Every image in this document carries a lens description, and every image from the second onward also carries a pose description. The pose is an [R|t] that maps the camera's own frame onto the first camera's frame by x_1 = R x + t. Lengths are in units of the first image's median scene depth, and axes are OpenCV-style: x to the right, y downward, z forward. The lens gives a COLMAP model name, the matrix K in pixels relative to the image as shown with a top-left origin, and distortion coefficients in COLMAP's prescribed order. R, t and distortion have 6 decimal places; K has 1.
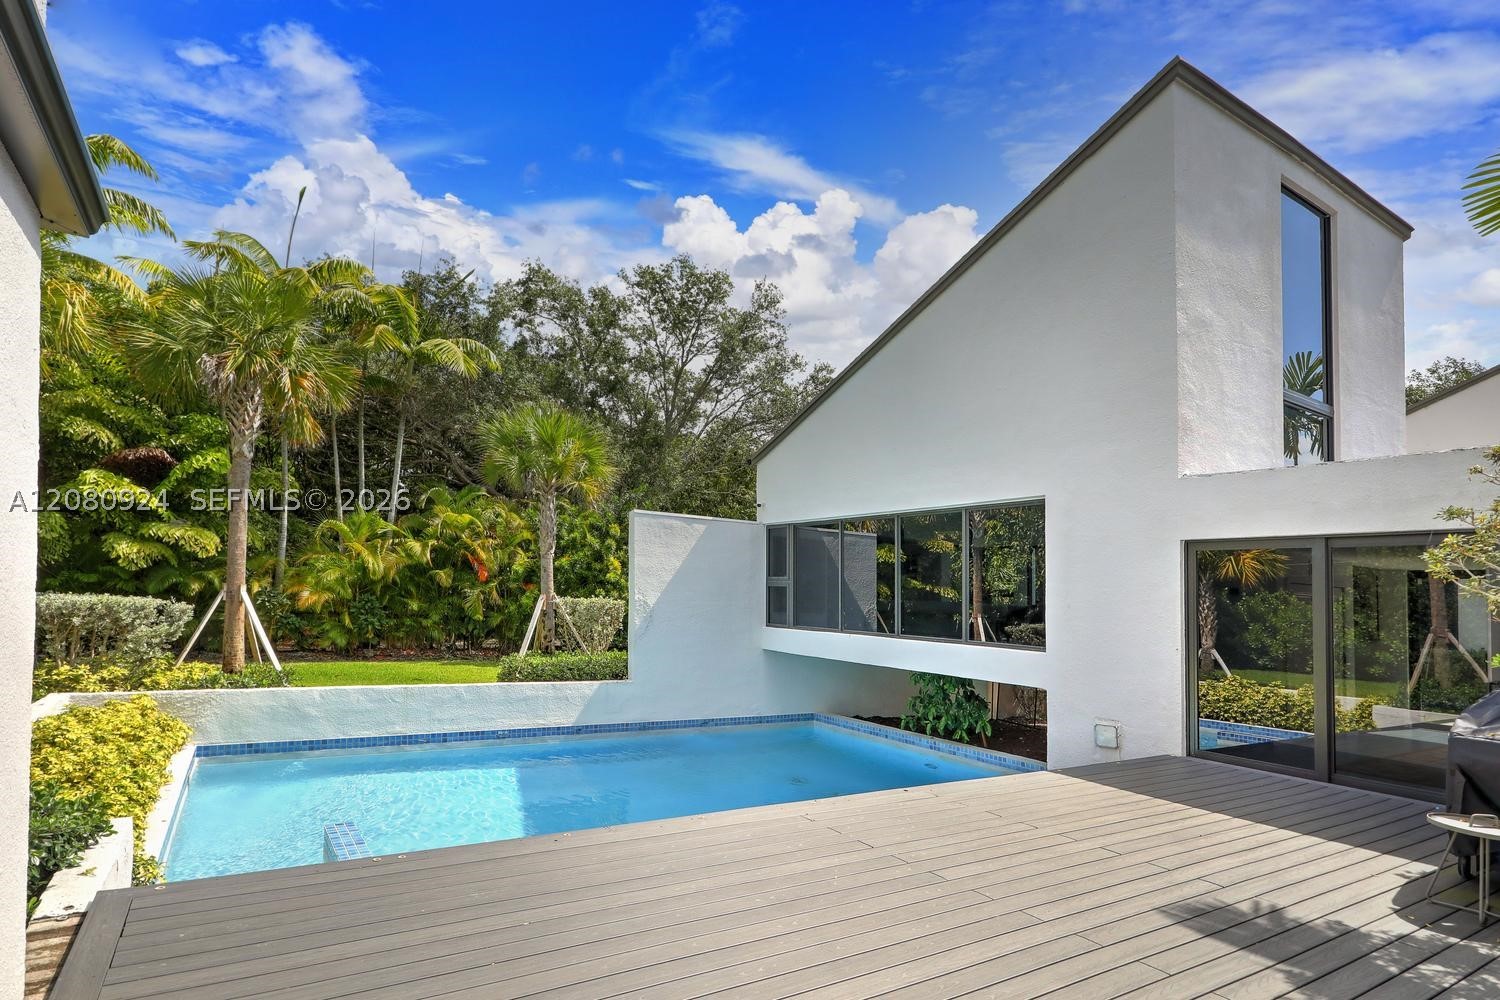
lens RADIAL K [[779.0, 0, 820.9], [0, 779.0, 635.4], [0, 0, 1]] dist [0.002616, -0.001055]
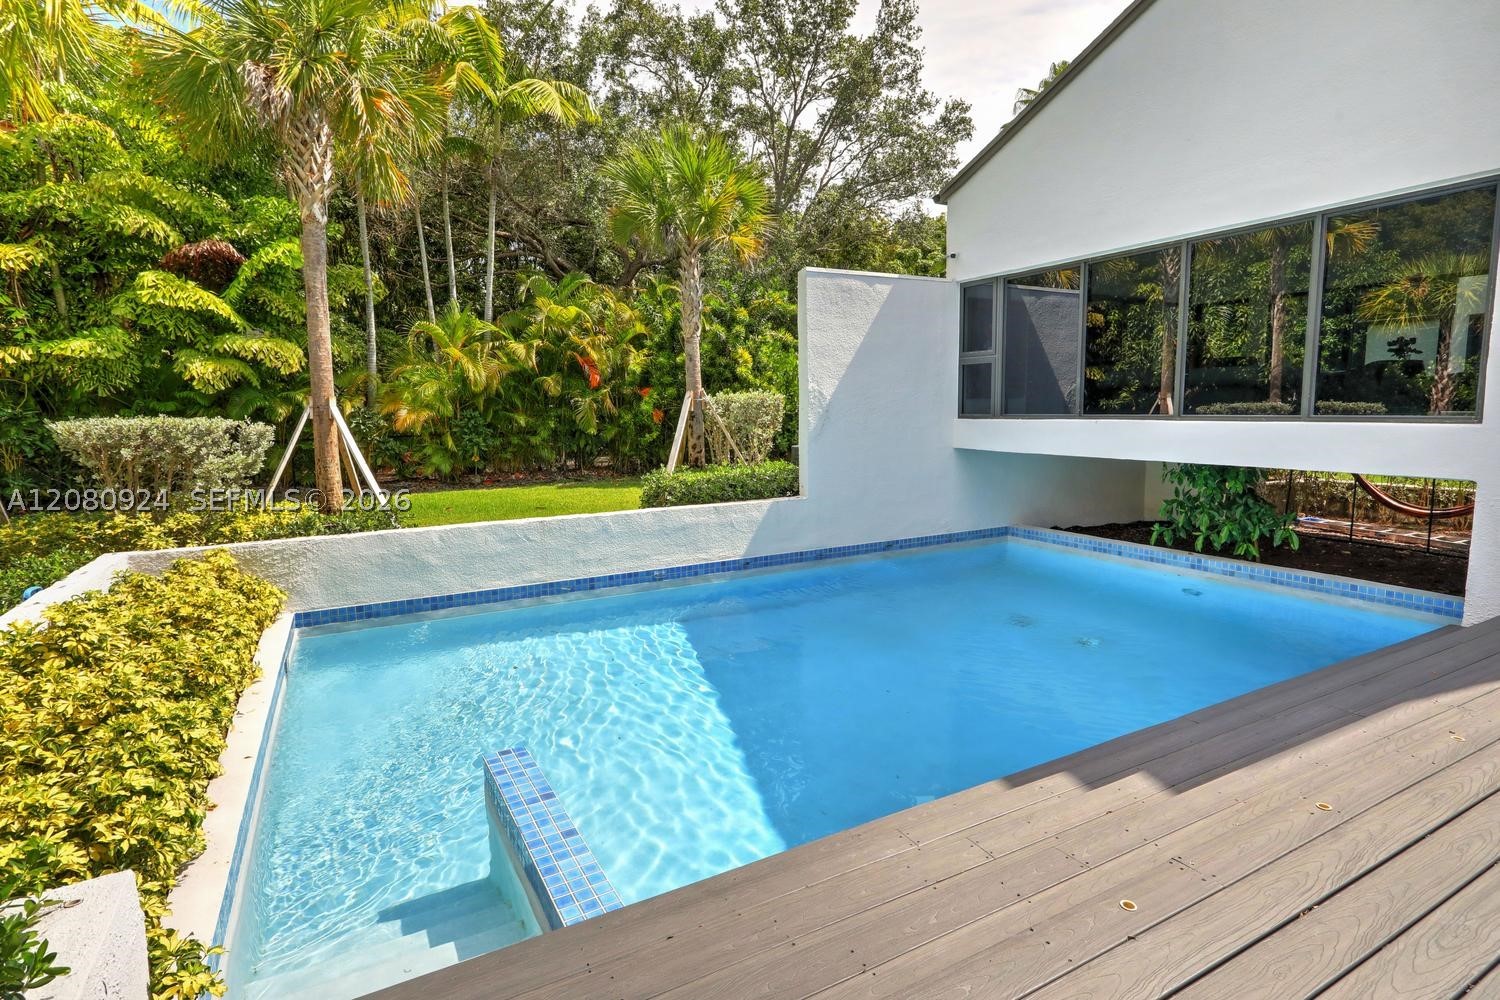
lens RADIAL K [[725.9, 0, 750.0], [0, 725.9, 500.0], [0, 0, 1]] dist [-0.003177, 0.000361]
pose [[0.990364, -0.046898, -0.130304, -0.200175], [0.056495, 0.995879, 0.070951, 0.006541], [0.126439, -0.077629, 0.988932, 0.276635]]
